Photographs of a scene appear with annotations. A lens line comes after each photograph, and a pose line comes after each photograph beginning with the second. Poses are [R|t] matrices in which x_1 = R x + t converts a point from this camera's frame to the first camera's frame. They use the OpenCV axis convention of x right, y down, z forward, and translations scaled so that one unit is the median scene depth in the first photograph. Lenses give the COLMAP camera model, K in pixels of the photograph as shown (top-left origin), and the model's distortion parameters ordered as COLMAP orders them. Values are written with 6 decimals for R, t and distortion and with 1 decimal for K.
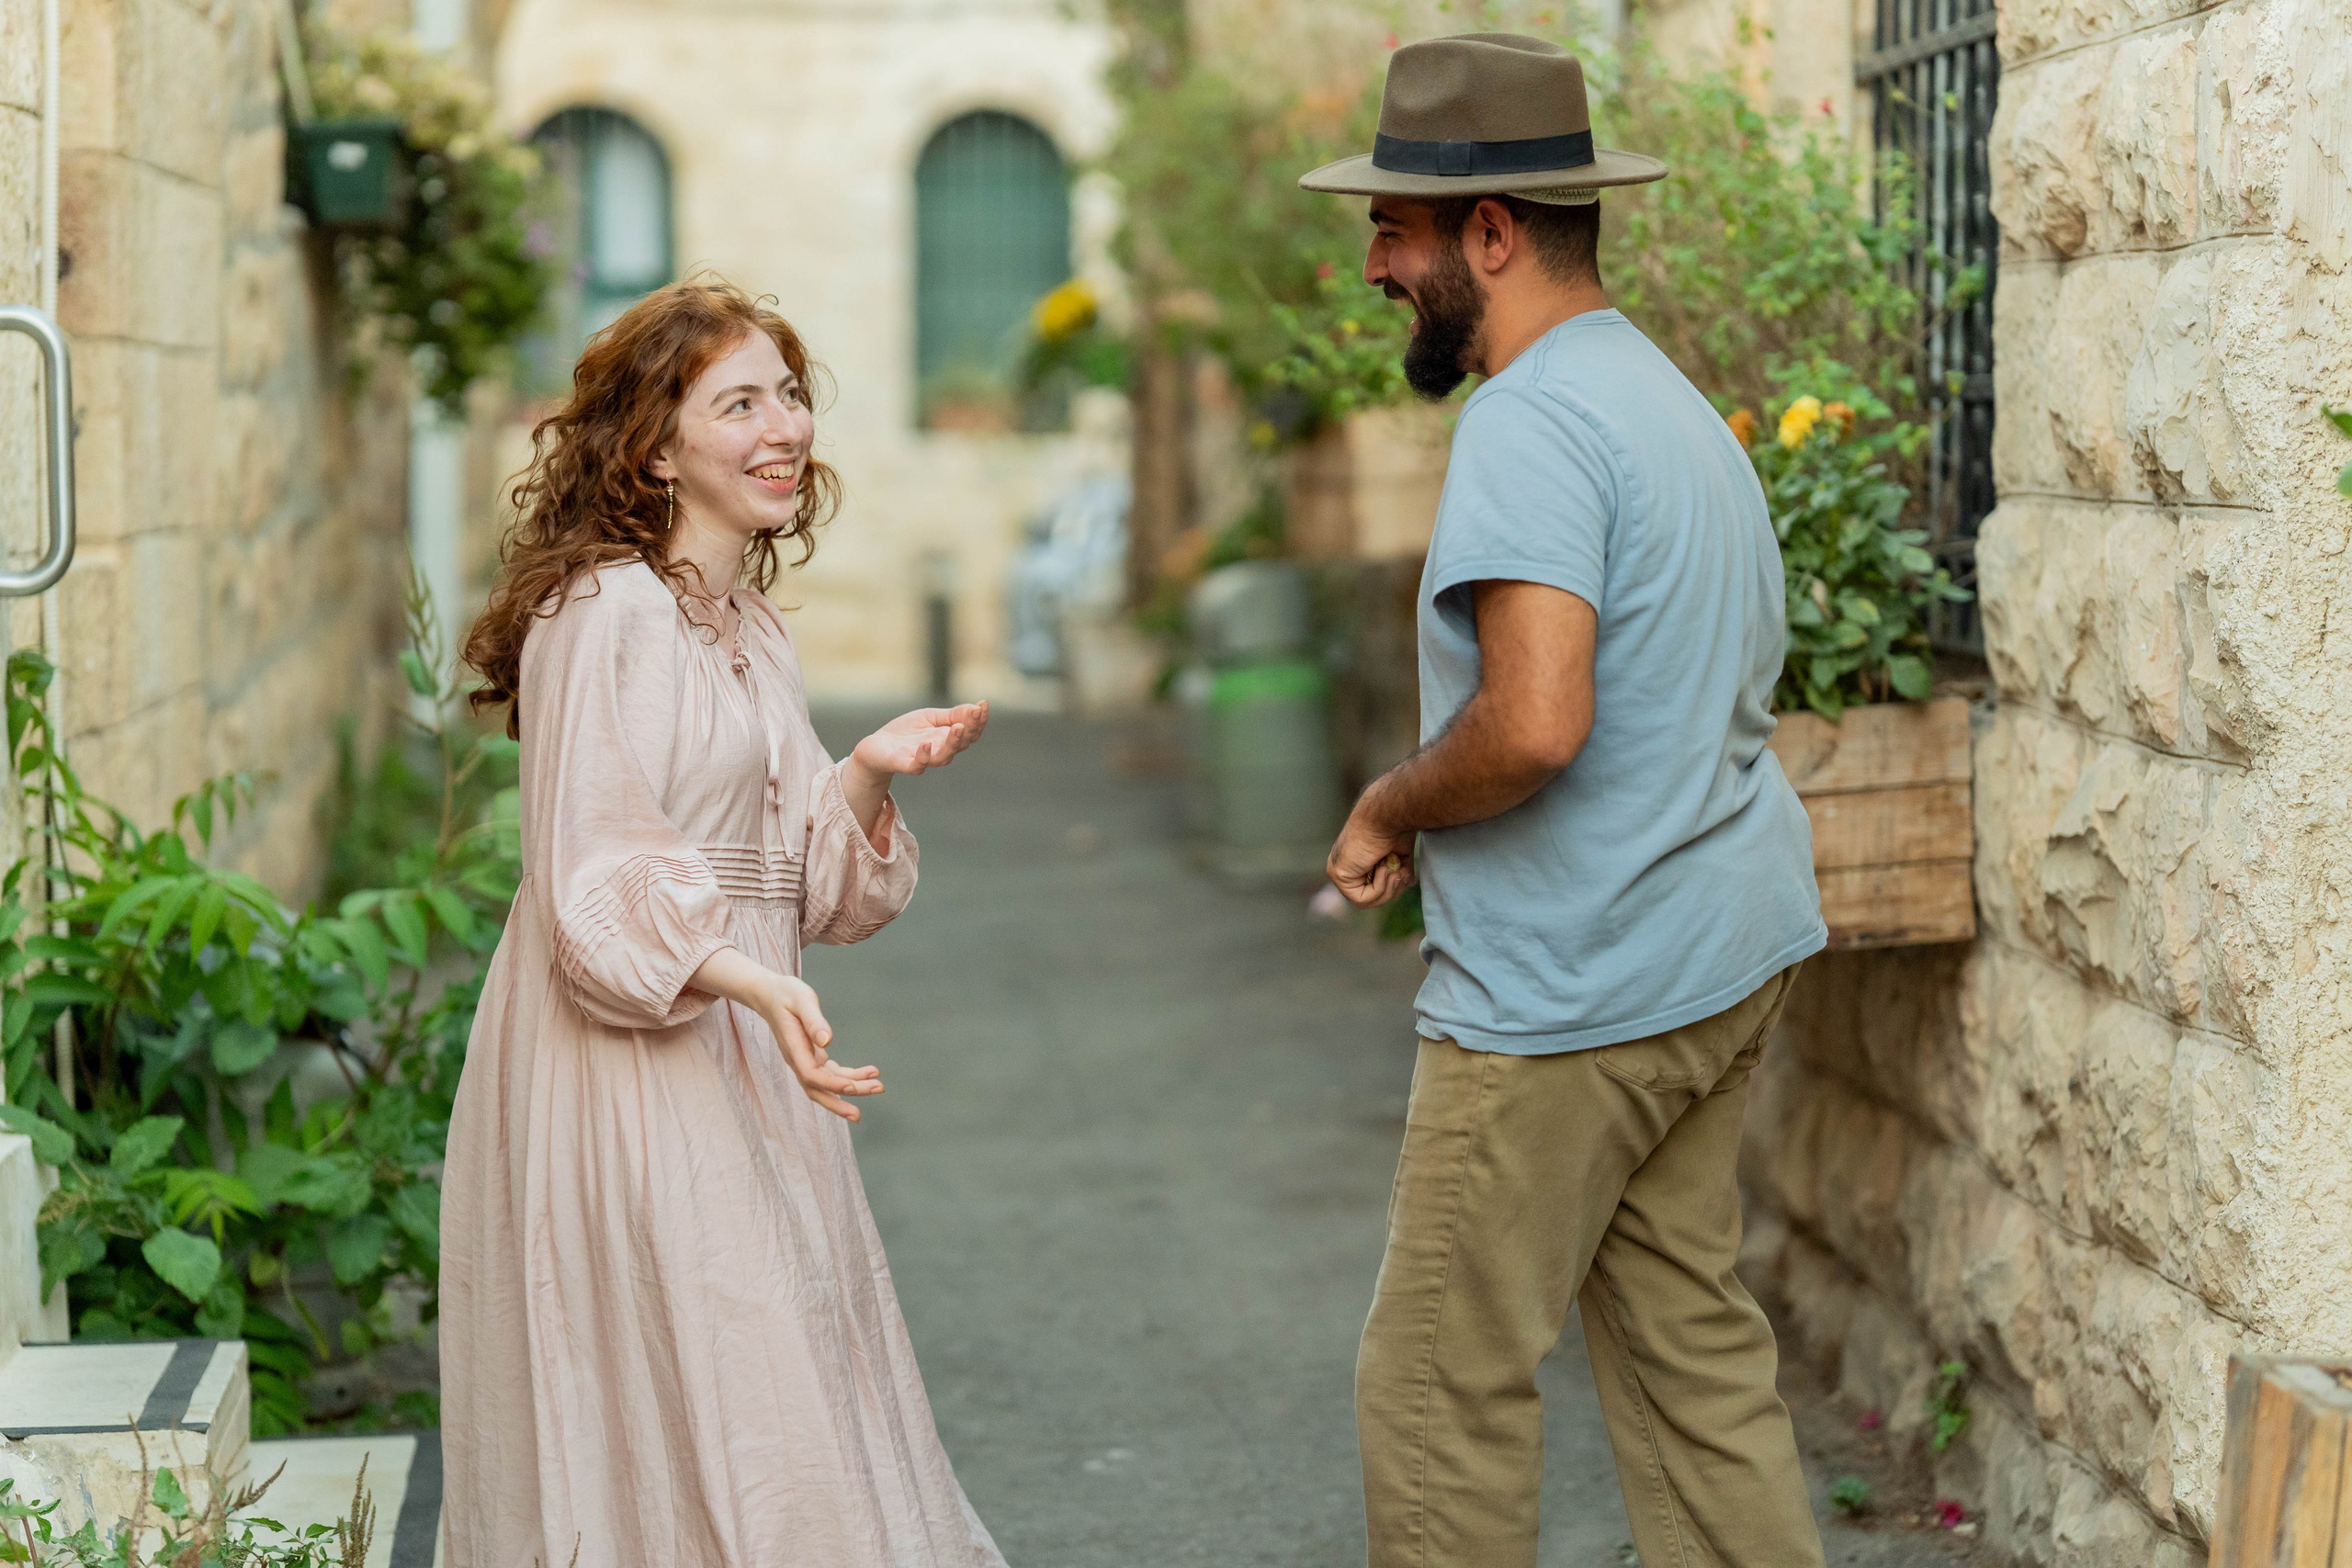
lens RADIAL K [[5832.4, 0, 1169.1], [0, 5832.4, 836.8], [0, 0, 1]] dist [0.052742, -0.221241]
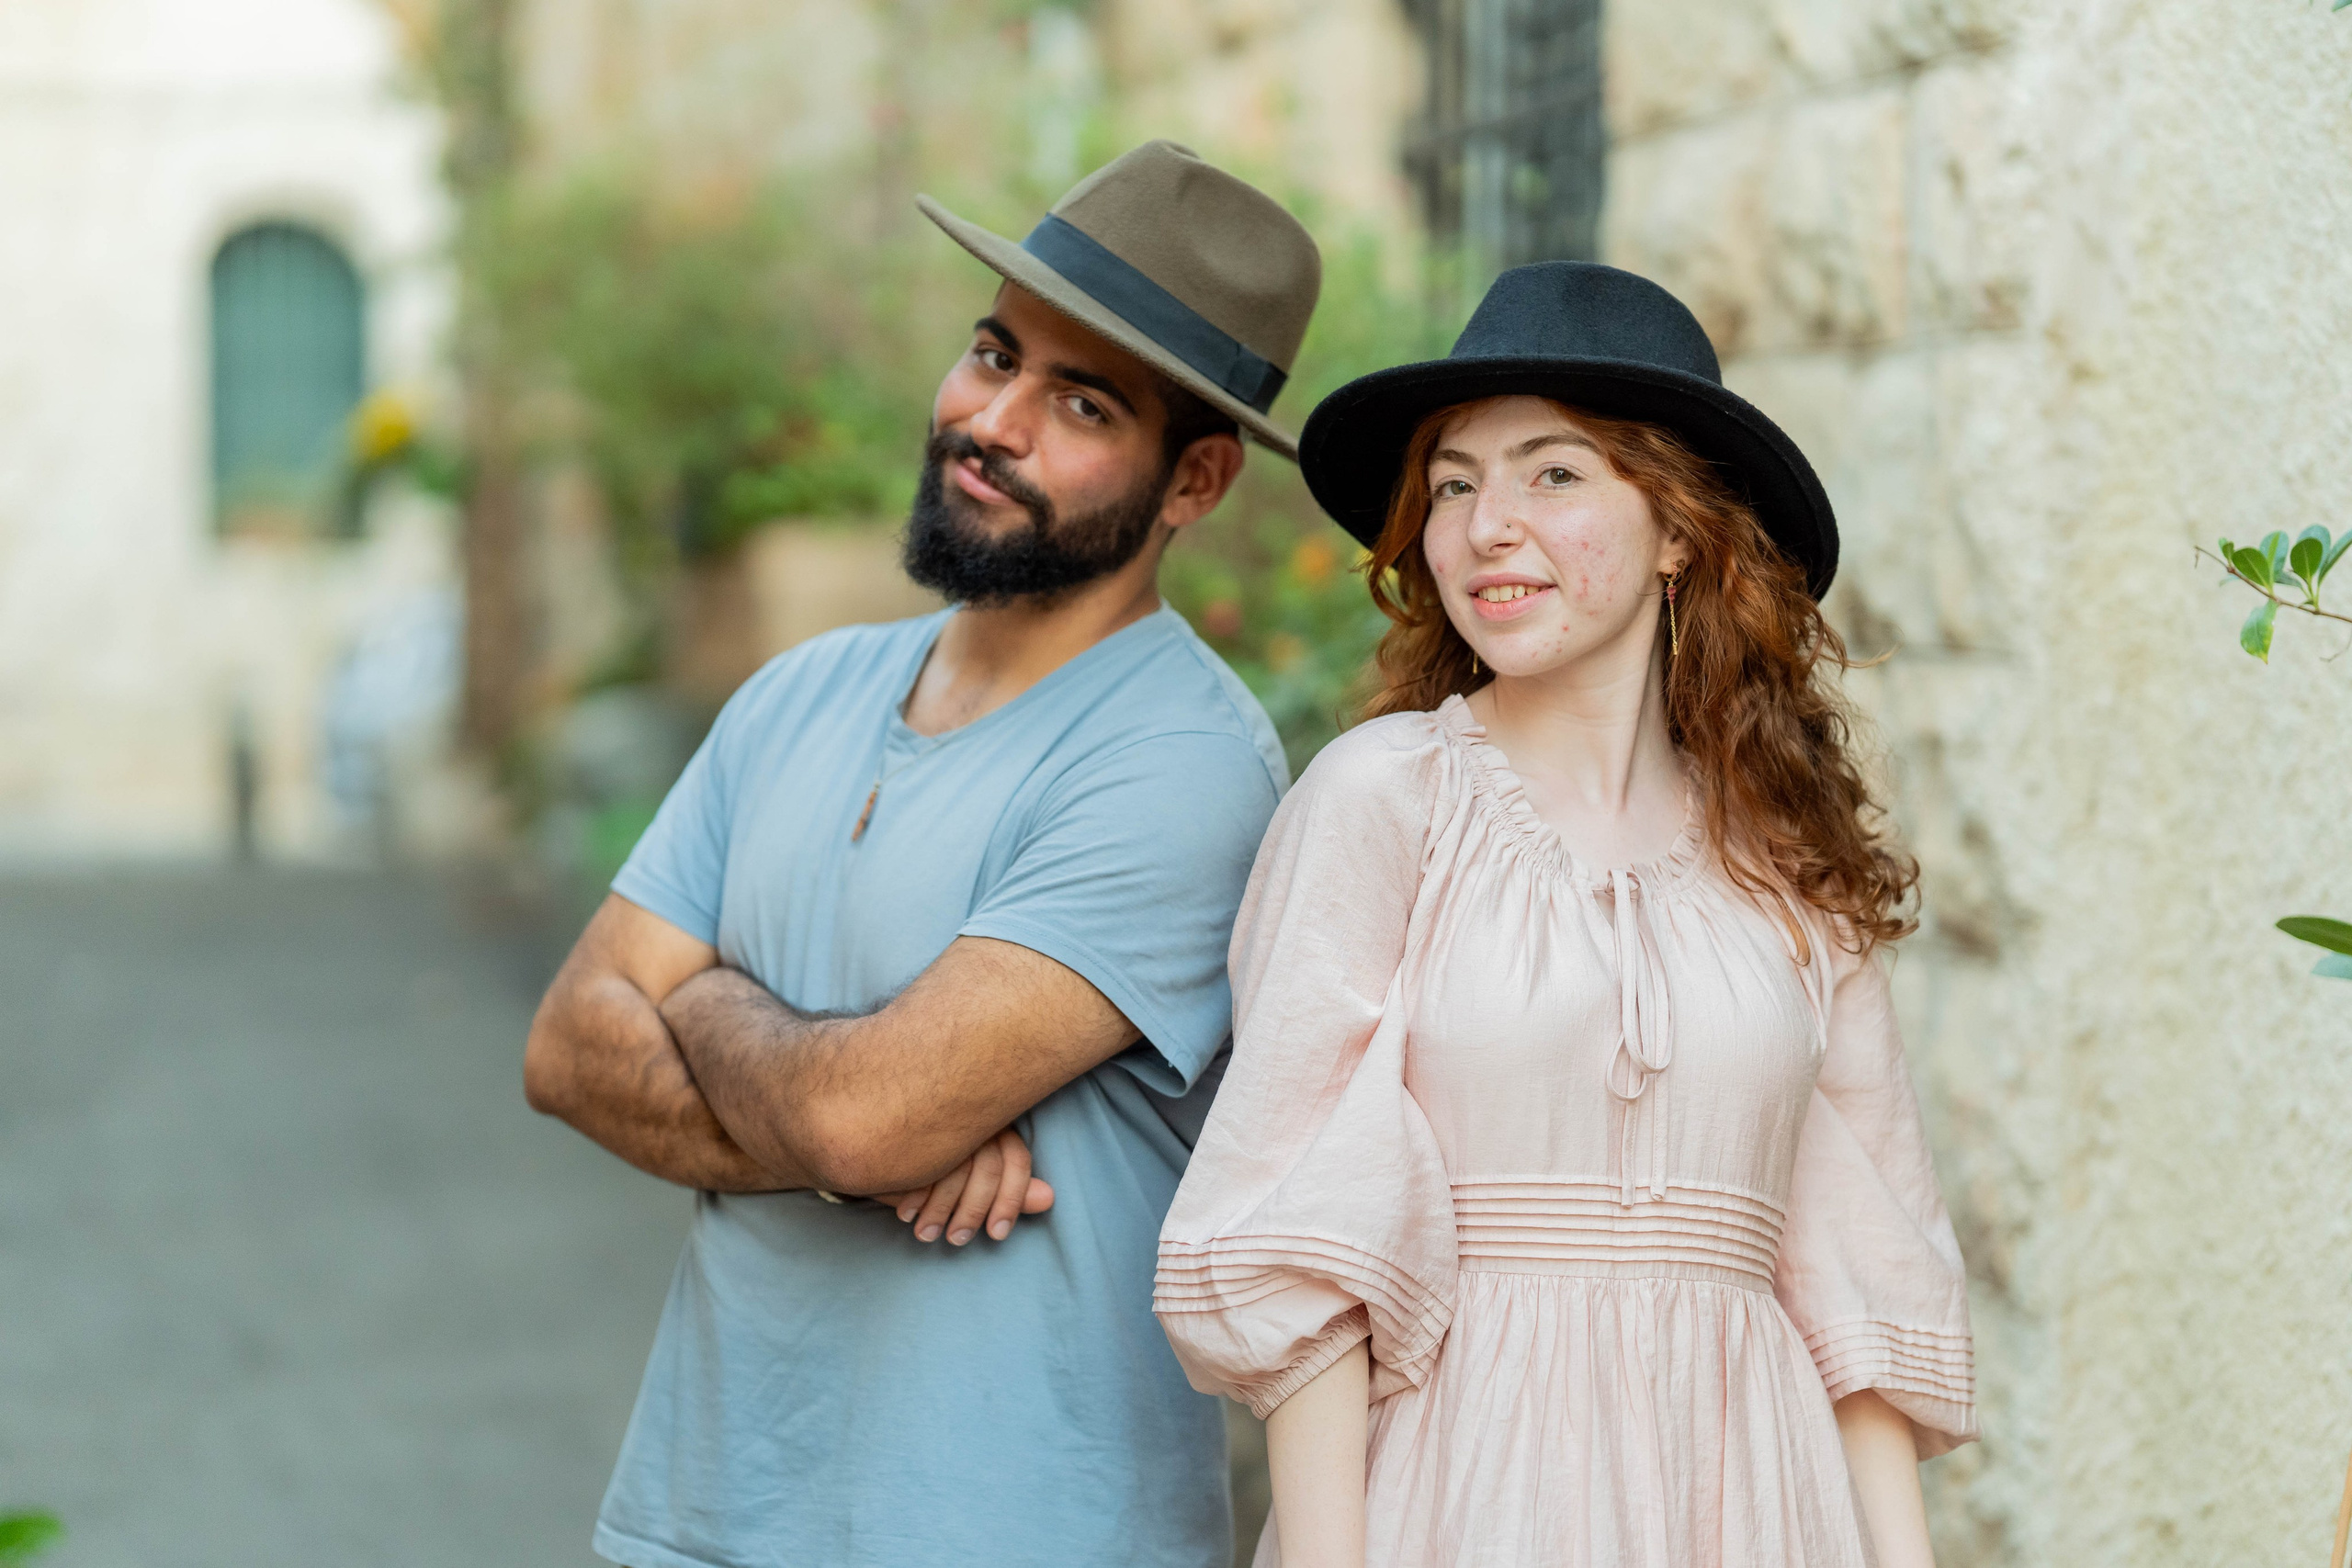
lens RADIAL K [[5836.4, 0, 1216.3], [0, 5836.4, 785.4], [0, 0, 1]] dist [0.014490, 0.136406]
pose [[0.990652, -0.008146, 0.136172, -0.035176], [0.011947, 0.999561, -0.027122, -0.013755], [-0.135891, 0.028495, 0.990314, 0.153505]]
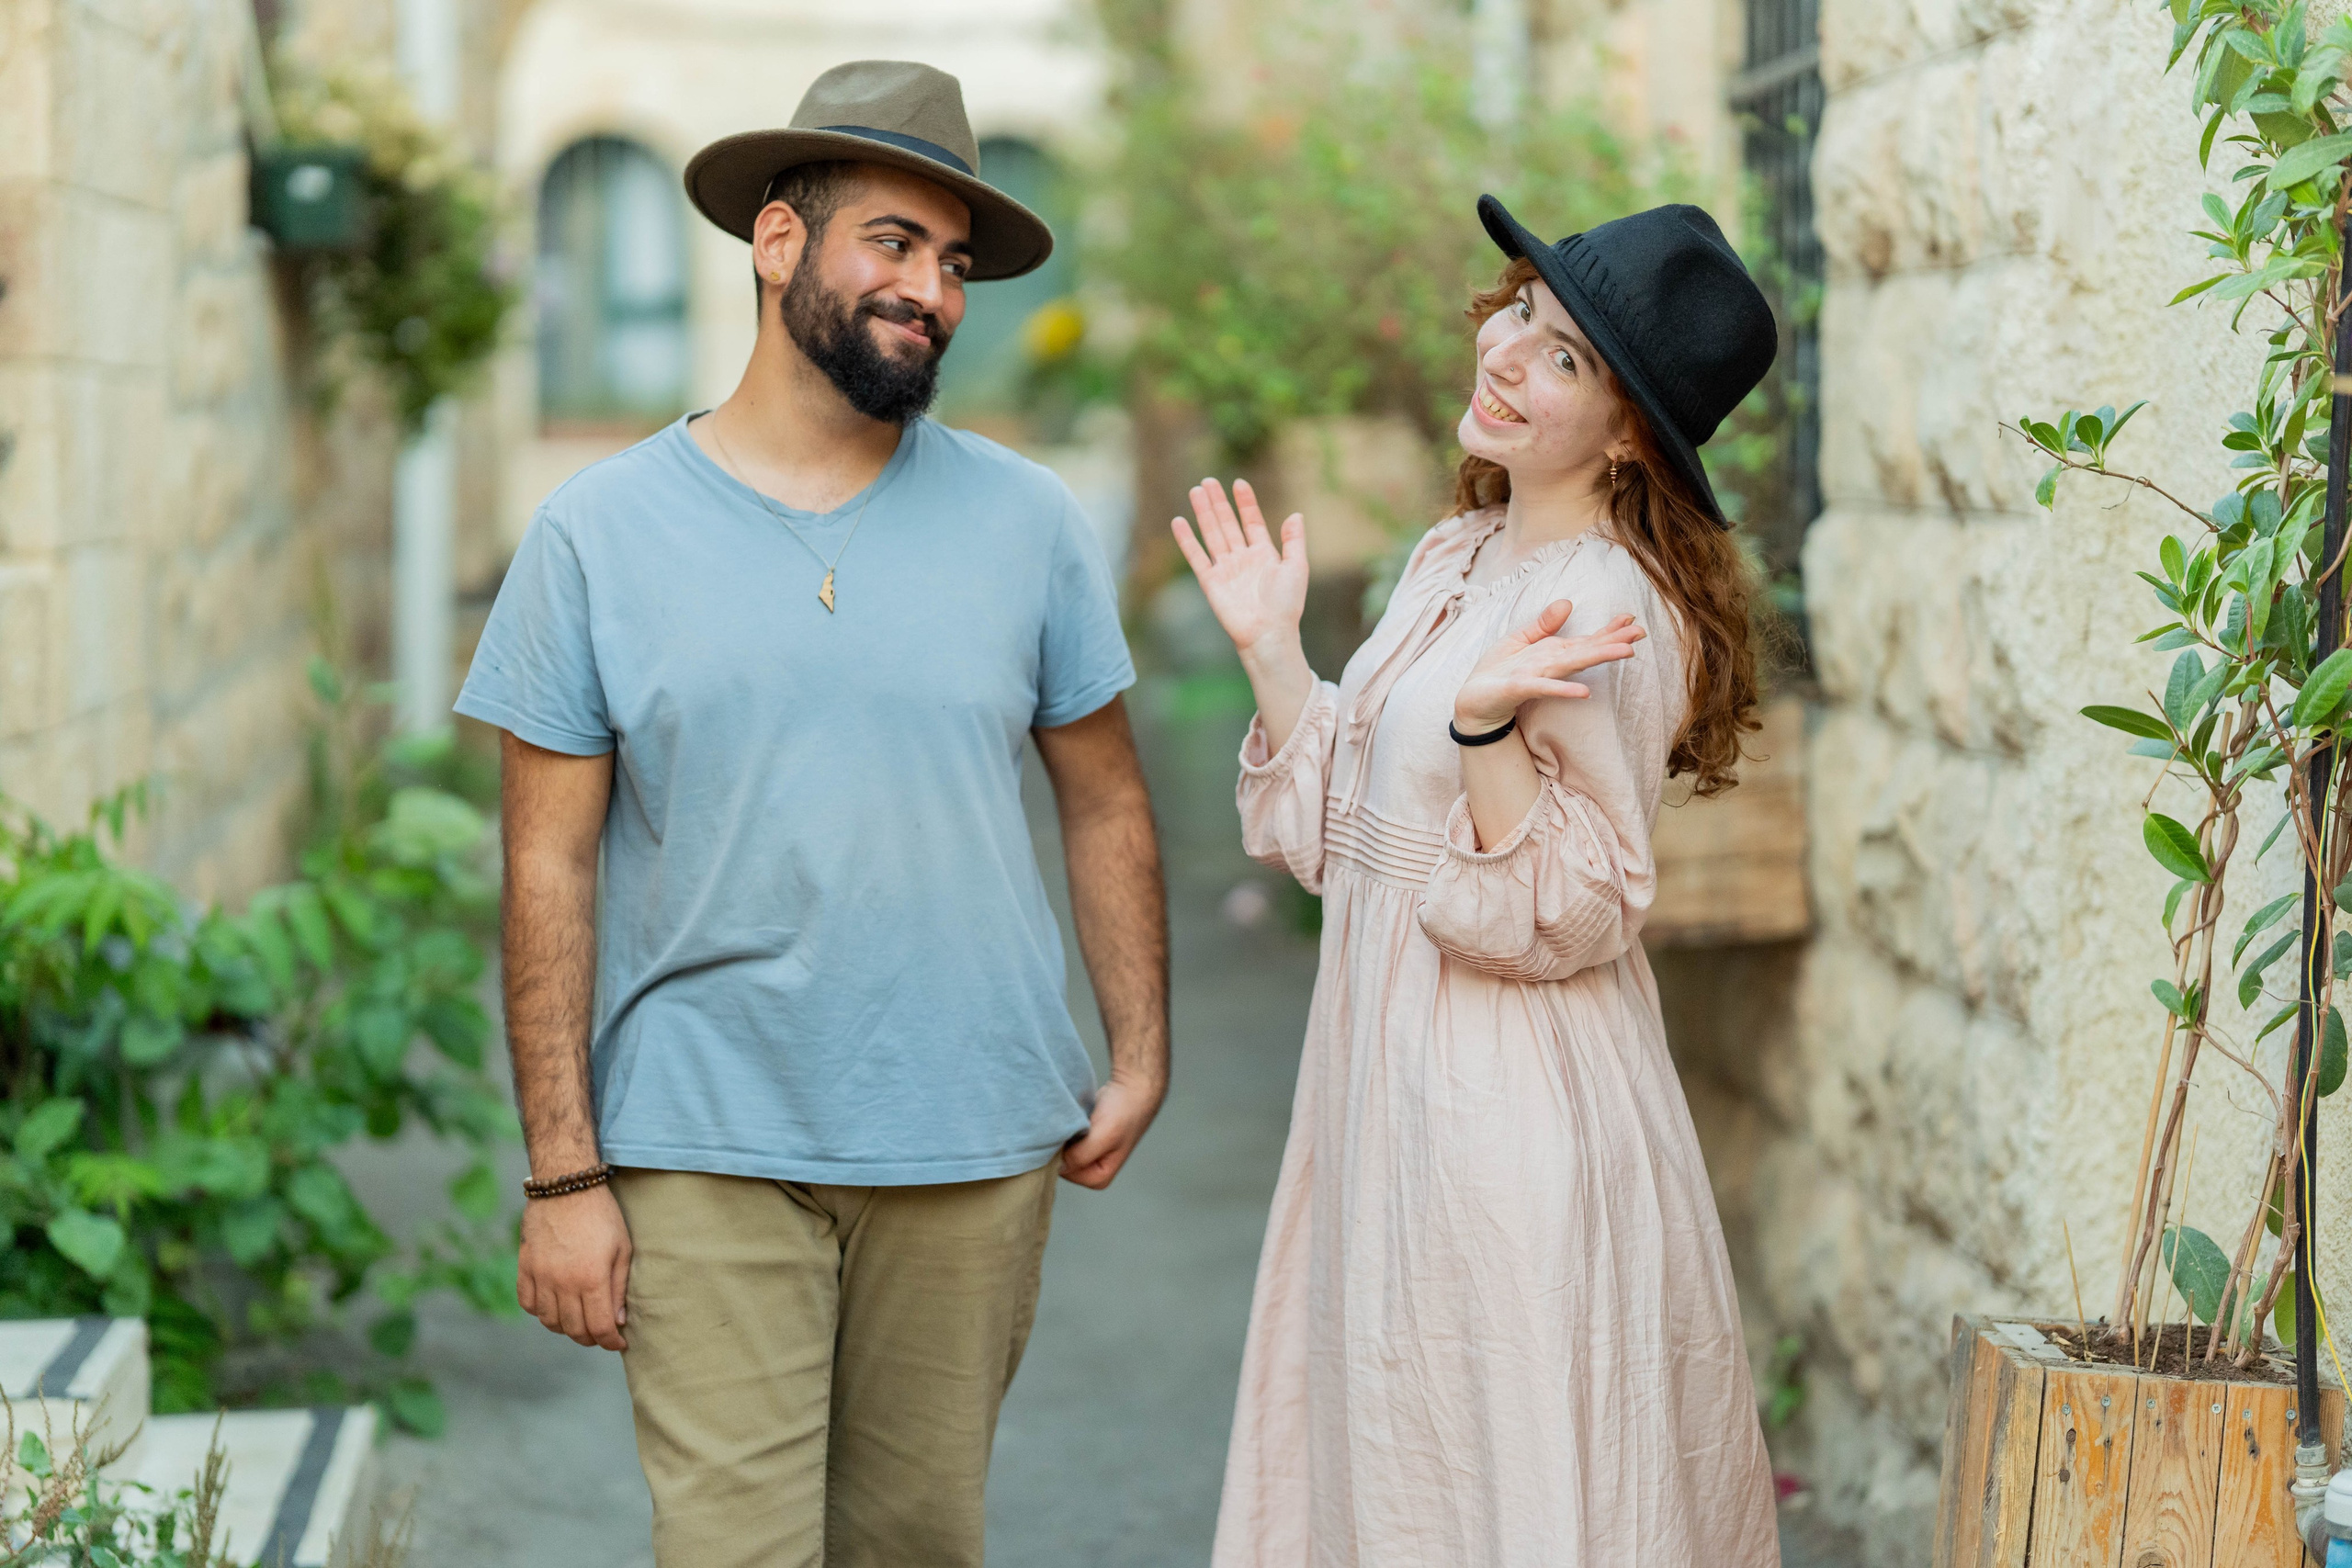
lens RADIAL K [[5882.7, 0, 1175.8], [0, 5882.7, 784.8], [0, 0, 1]] dist [-0.004216, 0.191730]
pose [[0.999898, -0.002379, -0.014059, 0.040583], [0.002200, 0.999917, -0.012709, 0.004355], [0.014088, 0.012677, 0.999820, -0.049296]]
